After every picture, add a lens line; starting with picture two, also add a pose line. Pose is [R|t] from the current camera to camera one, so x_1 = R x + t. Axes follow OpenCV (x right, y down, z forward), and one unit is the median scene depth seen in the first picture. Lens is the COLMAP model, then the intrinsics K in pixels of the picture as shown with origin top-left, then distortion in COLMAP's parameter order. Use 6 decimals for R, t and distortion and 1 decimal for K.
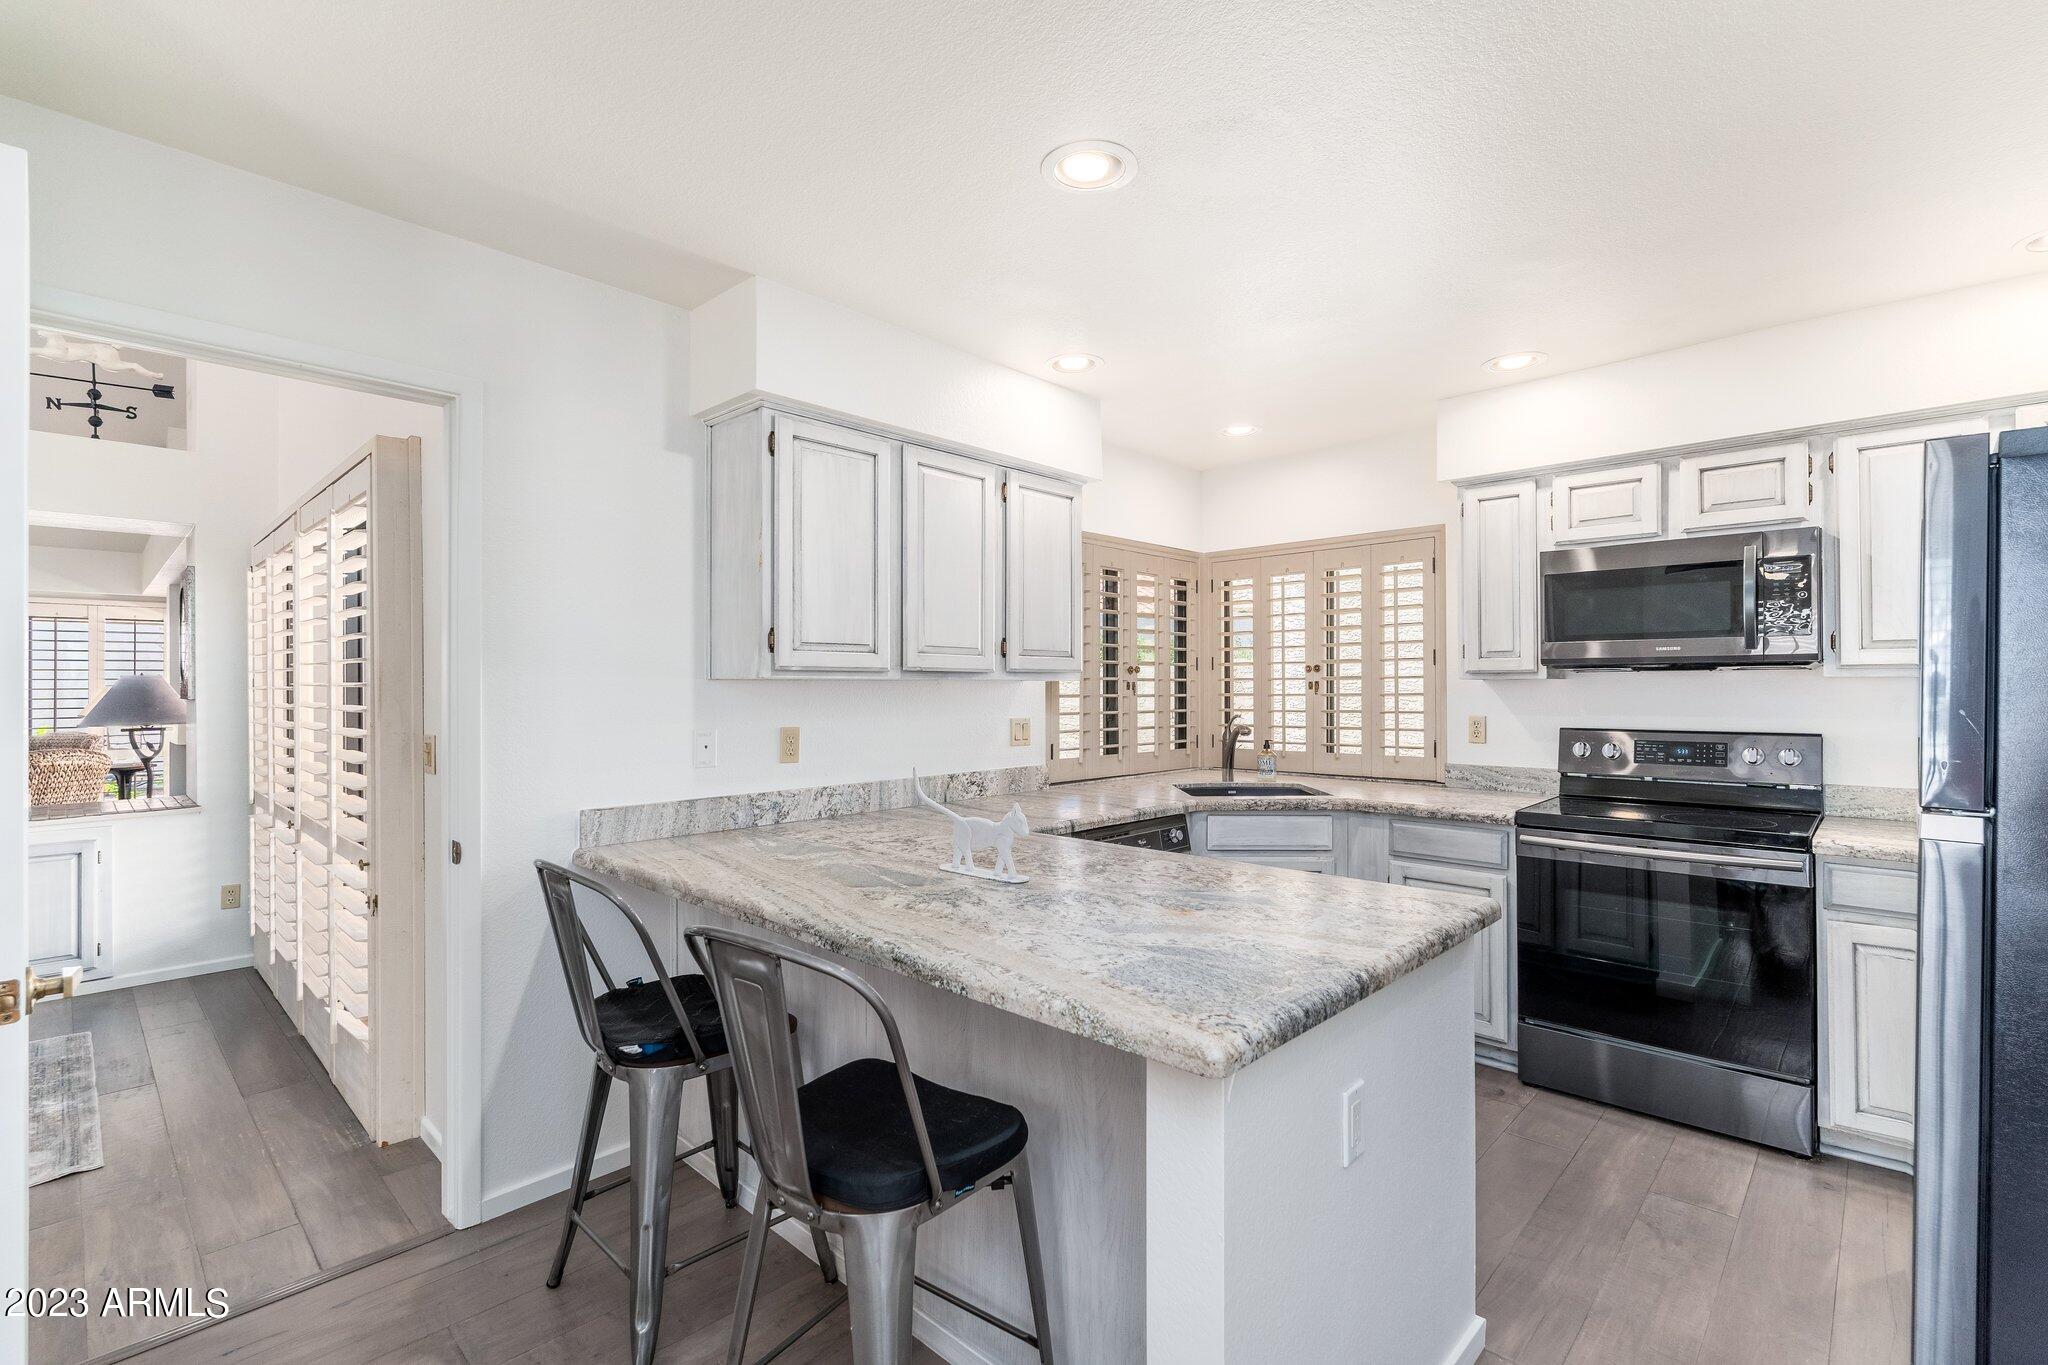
lens RADIAL K [[921.8, 0, 1017.7], [0, 921.8, 687.3], [0, 0, 1]] dist [-0.002123, -0.000063]
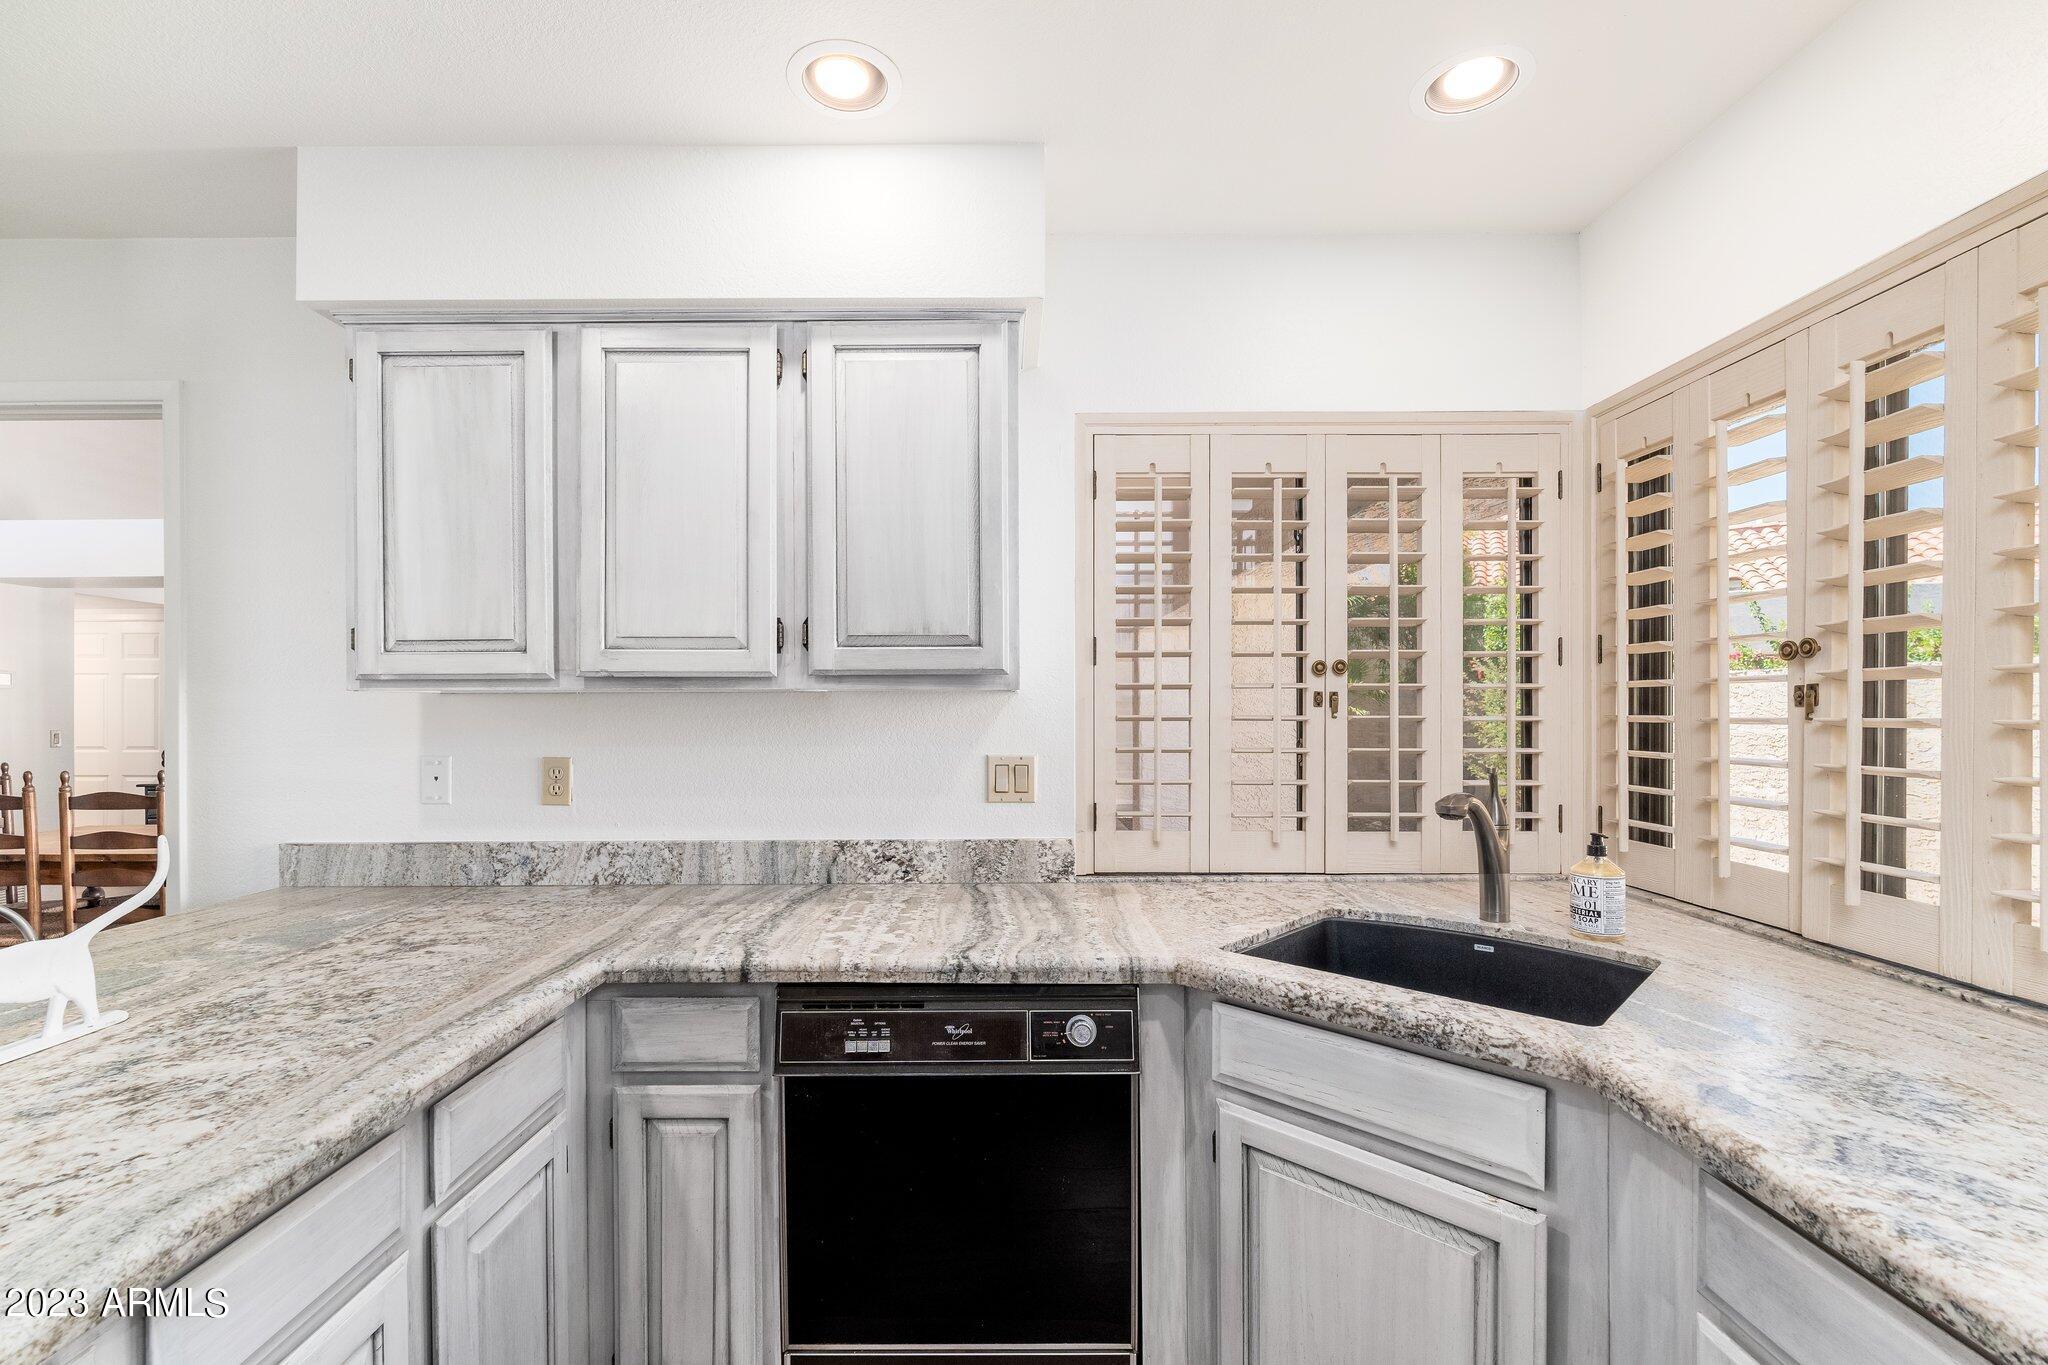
lens RADIAL K [[915.3, 0, 994.3], [0, 915.3, 710.4], [0, 0, 1]] dist [-0.002304, -0.000413]
pose [[0.685772, 0.004839, -0.727800, 0.498897], [0.001666, 0.999965, 0.008218, 0.000022], [0.727815, -0.006849, 0.685740, 0.708749]]
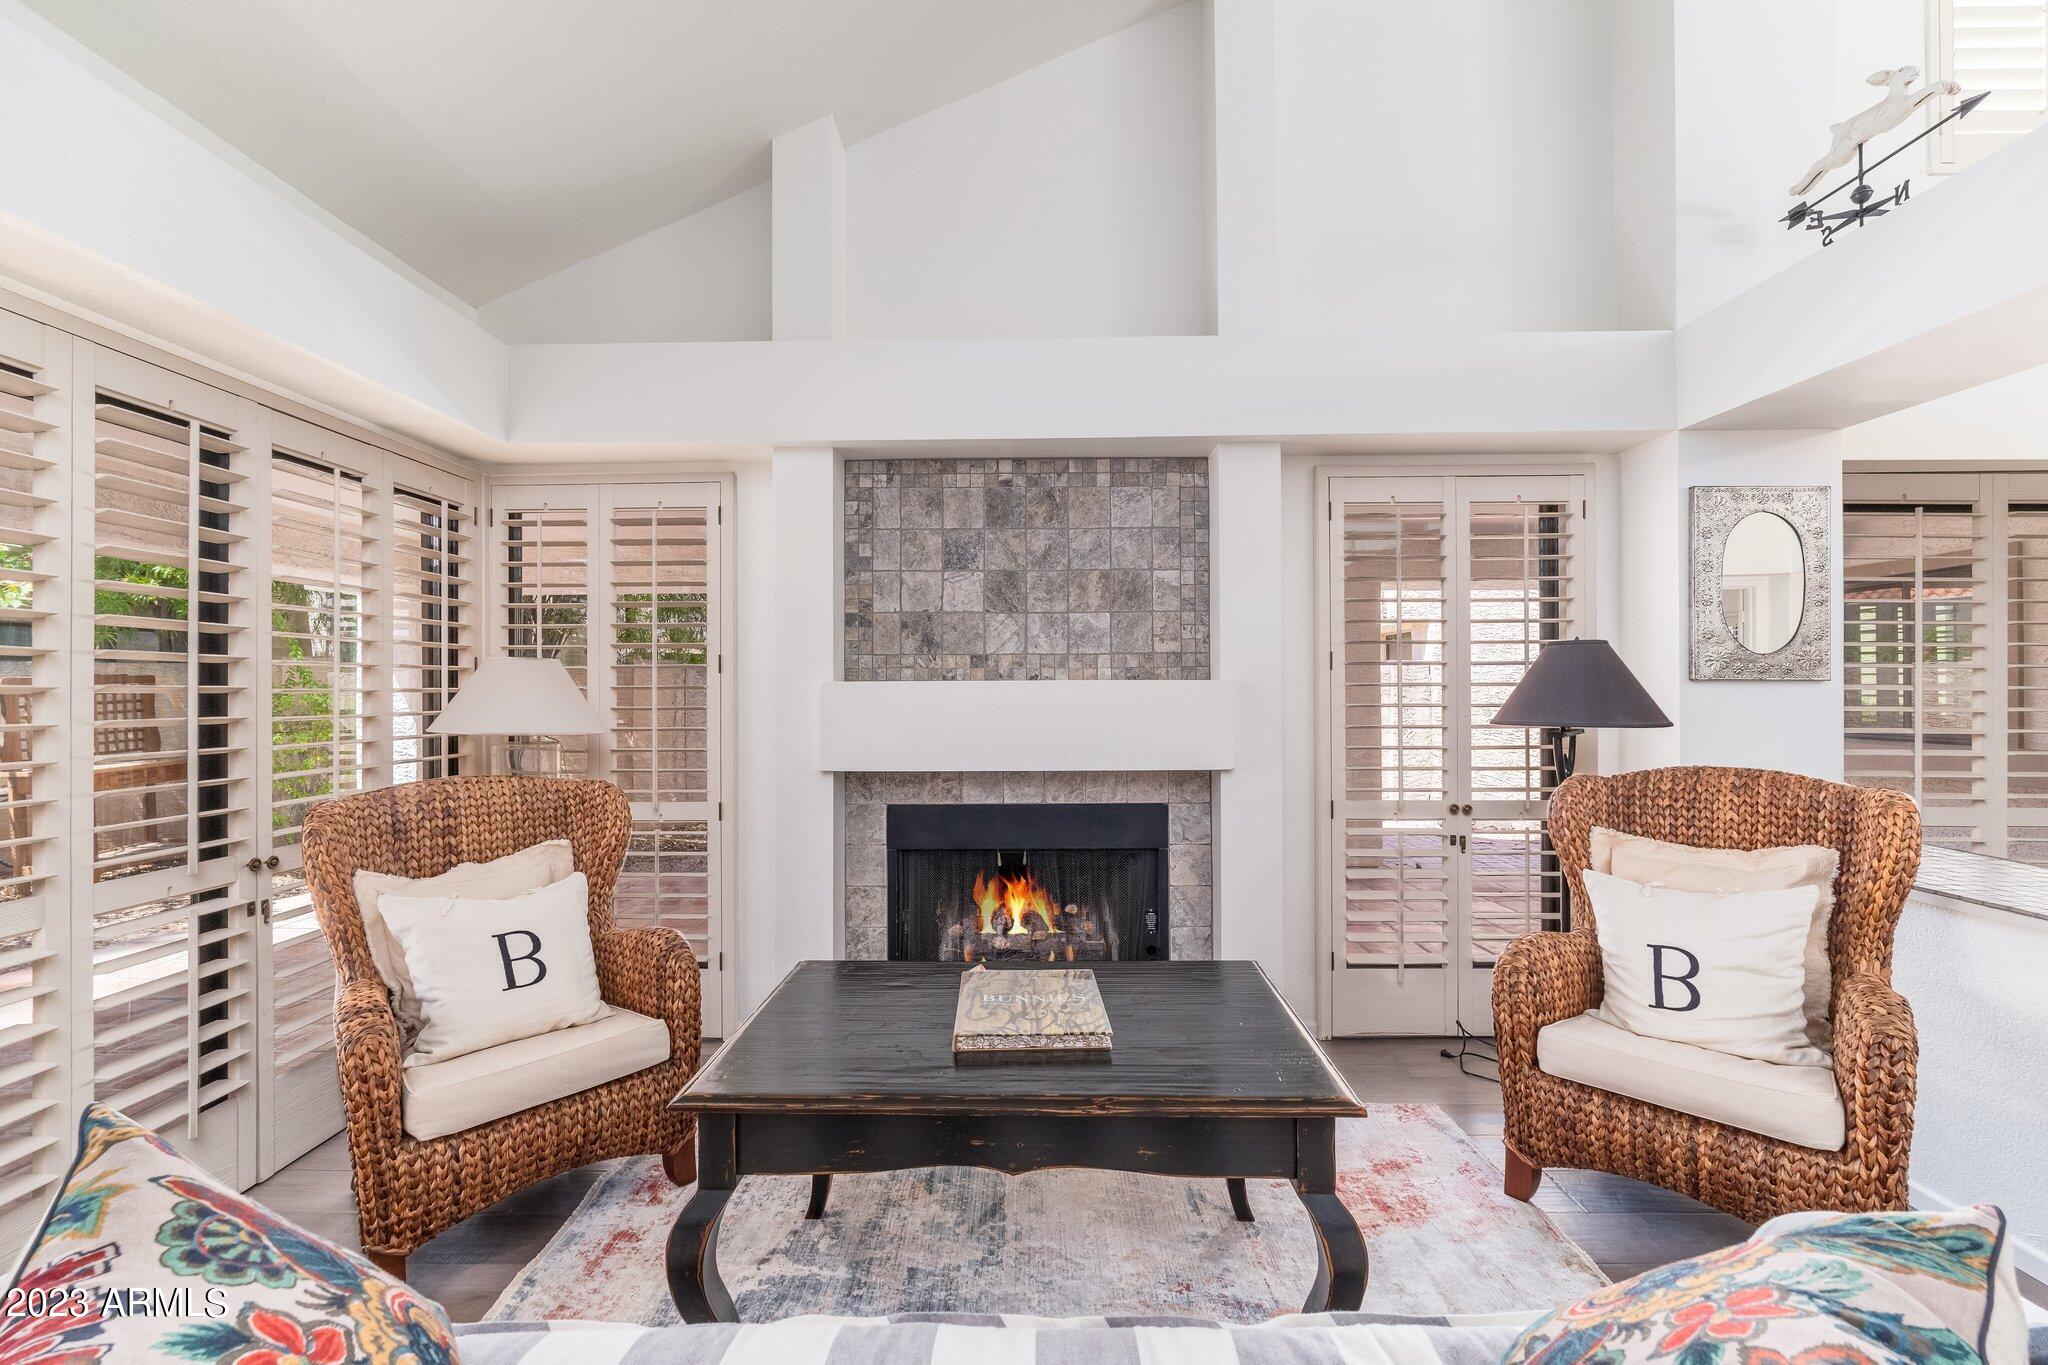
lens RADIAL K [[897.0, 0, 1024.0], [0, 897.0, 682.5], [0, 0, 1]] dist [-0.002840, -0.000217]
pose [[0.729883, 0.005991, 0.683546, -2.529772], [-0.000526, 0.999966, -0.008203, 0.030045], [-0.683572, 0.005628, 0.729862, 1.301010]]
